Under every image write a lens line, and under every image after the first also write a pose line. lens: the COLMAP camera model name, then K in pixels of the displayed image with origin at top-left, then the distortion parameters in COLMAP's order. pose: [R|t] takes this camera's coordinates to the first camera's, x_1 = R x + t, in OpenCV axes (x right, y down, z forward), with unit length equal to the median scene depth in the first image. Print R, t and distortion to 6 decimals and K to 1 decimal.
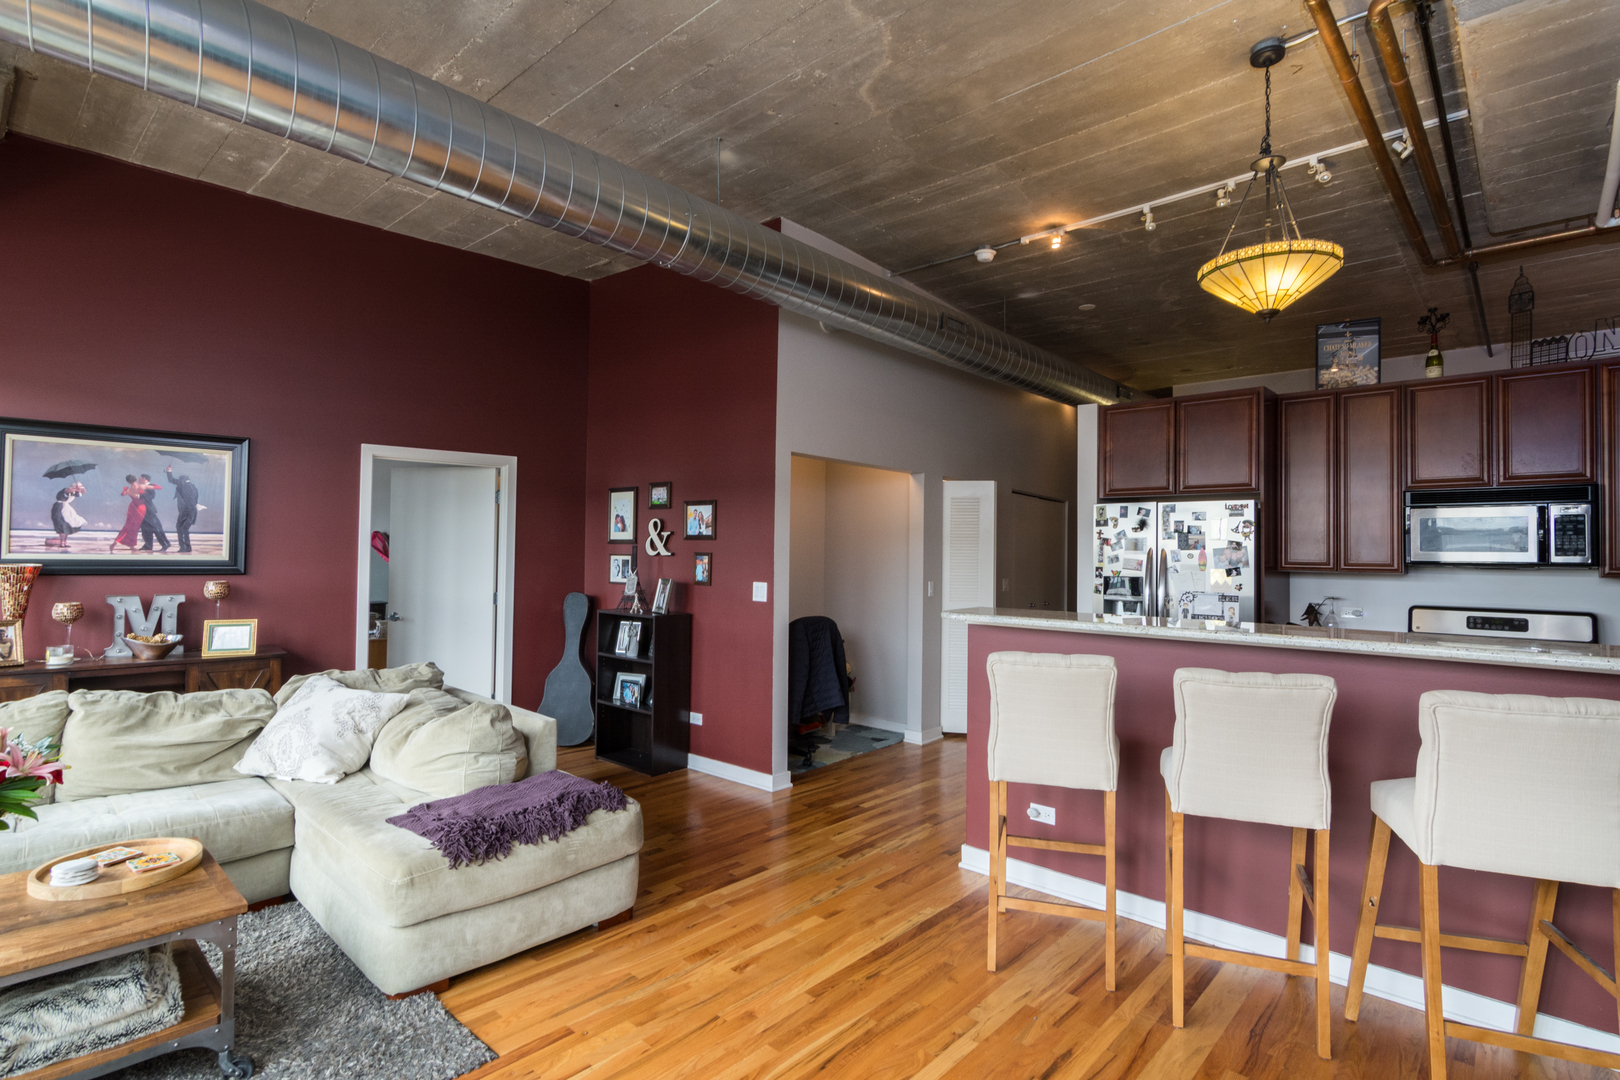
lens RADIAL K [[797.1, 0, 808.6], [0, 797.1, 531.9], [0, 0, 1]] dist [-0.001113, 0.000516]
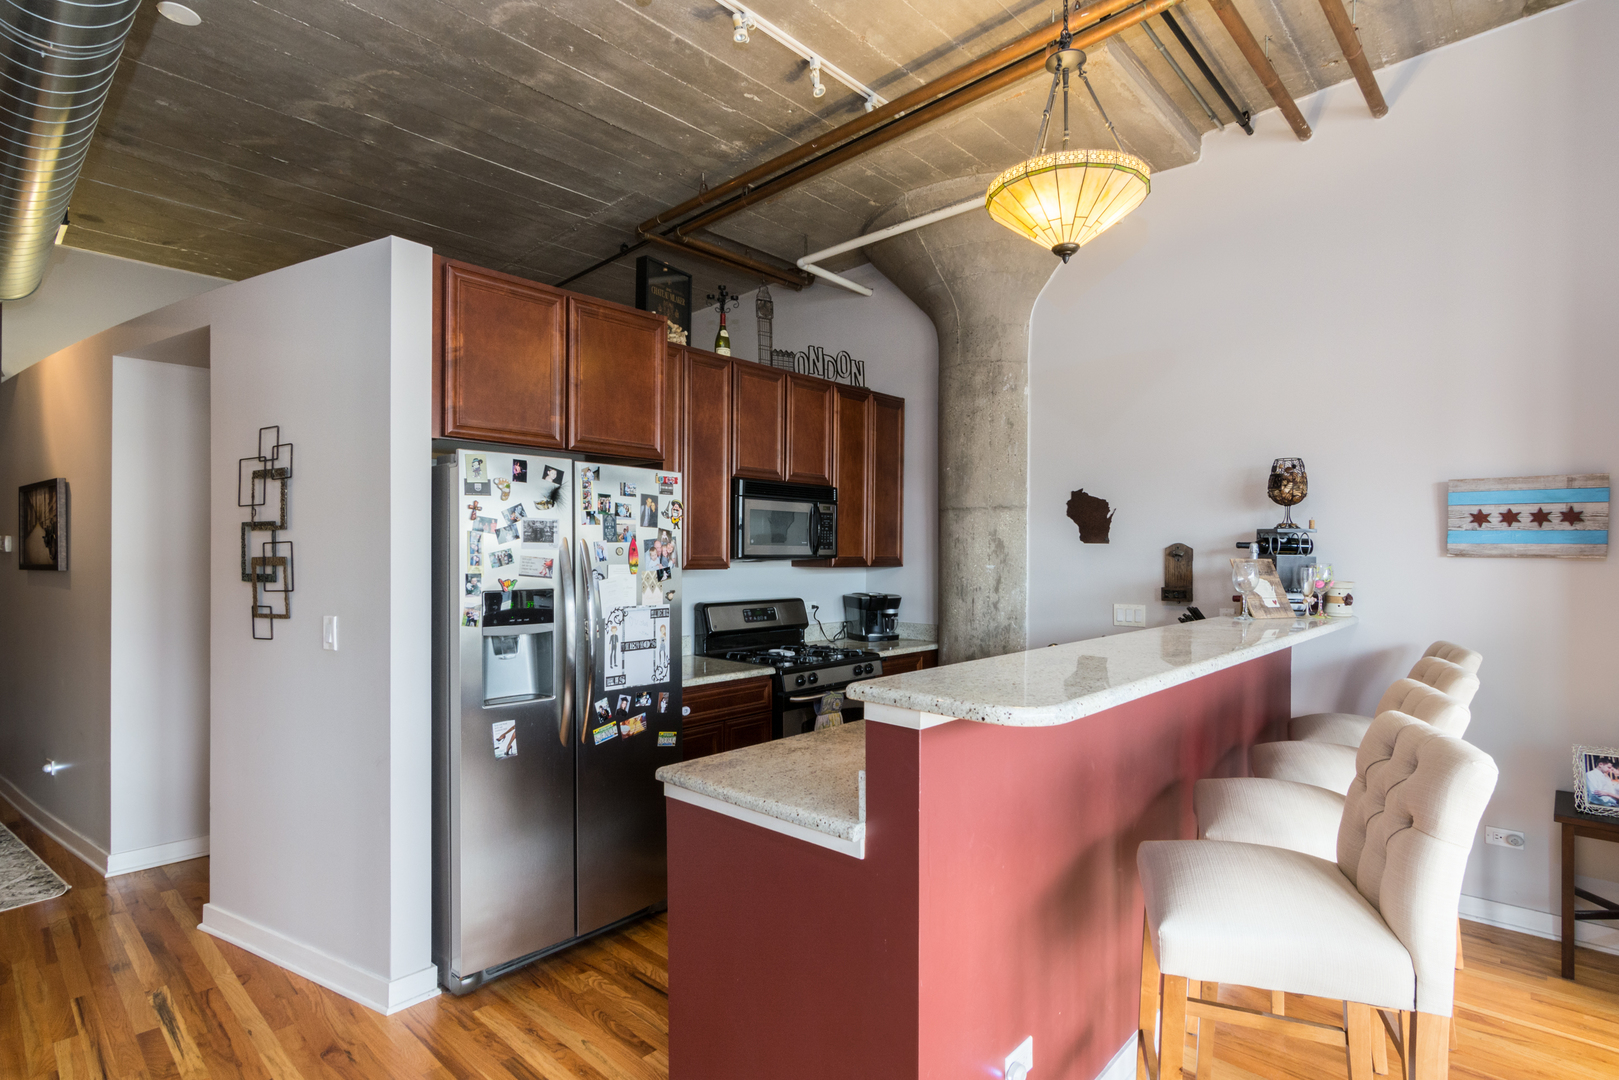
lens RADIAL K [[802.7, 0, 811.9], [0, 802.7, 551.9], [0, 0, 1]] dist [-0.000577, 0.000364]
pose [[0.007321, -0.010461, 0.999918, -0.168343], [-0.030939, 0.999464, 0.010683, 0.019968], [-0.999494, -0.031015, 0.006993, 0.884706]]
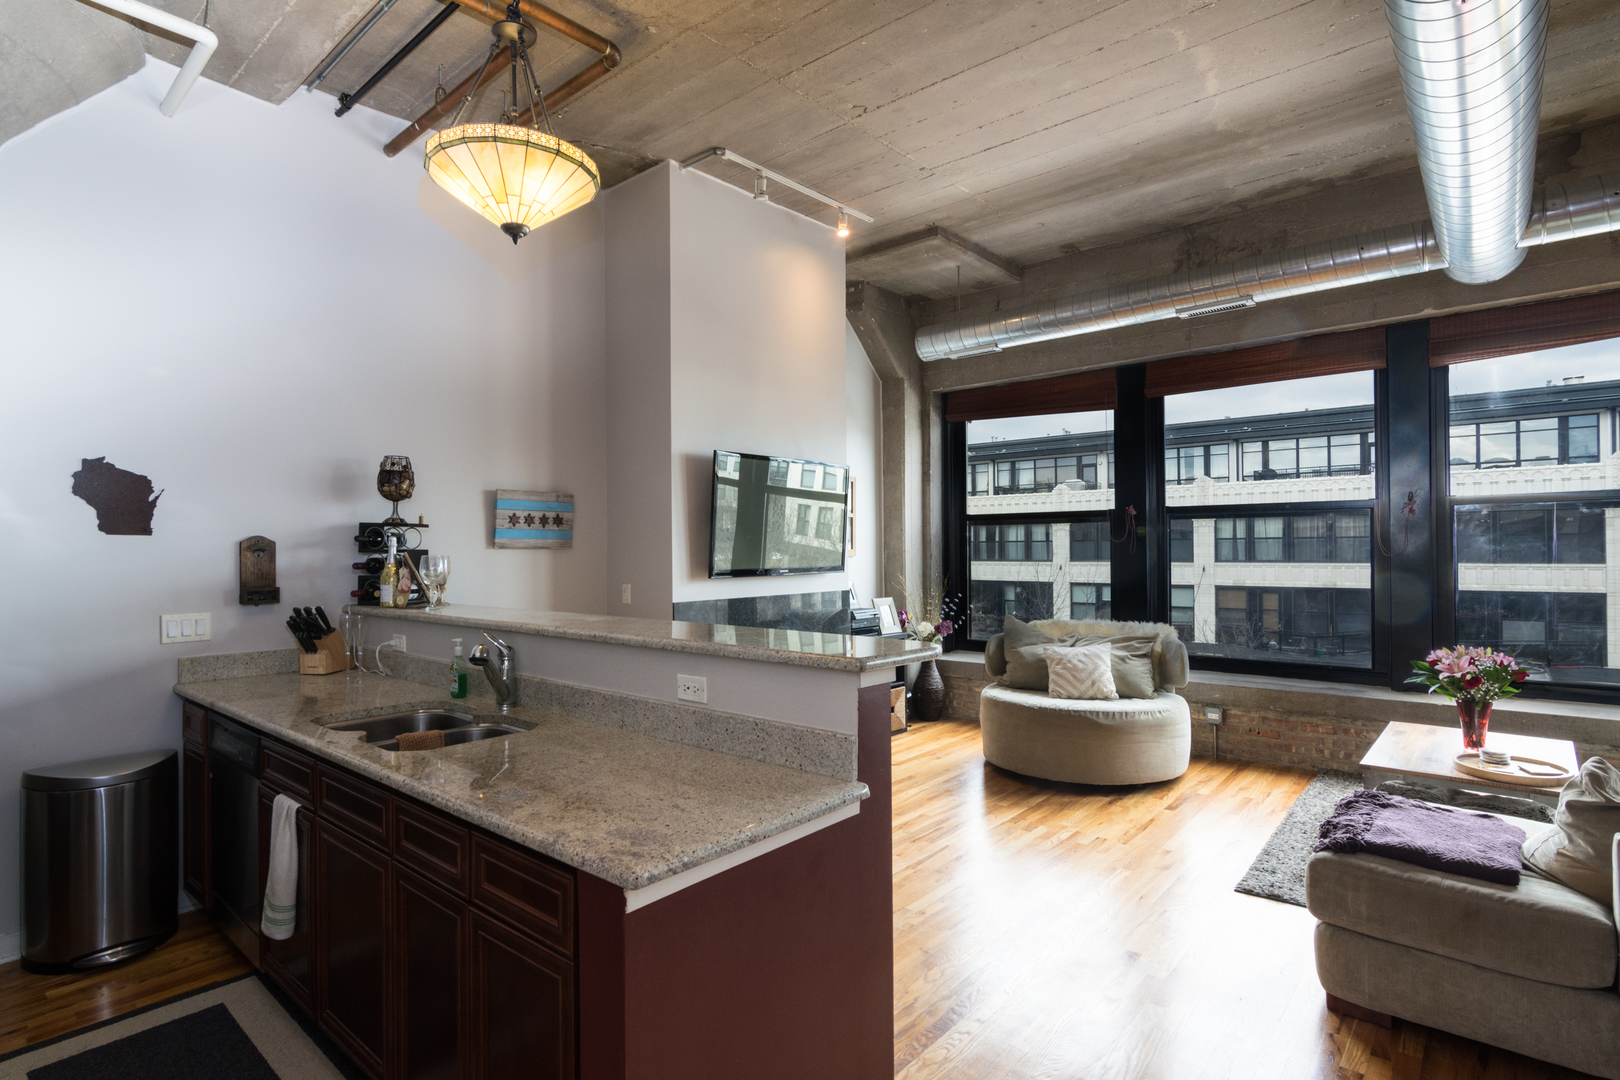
lens RADIAL K [[812.8, 0, 808.2], [0, 812.8, 548.3], [0, 0, 1]] dist [-0.002714, 0.000788]
pose [[-0.999551, -0.004044, -0.029679, 0.225005], [-0.003259, 0.999645, -0.026442, 0.037634], [0.029775, -0.026333, -0.999210, 1.271755]]
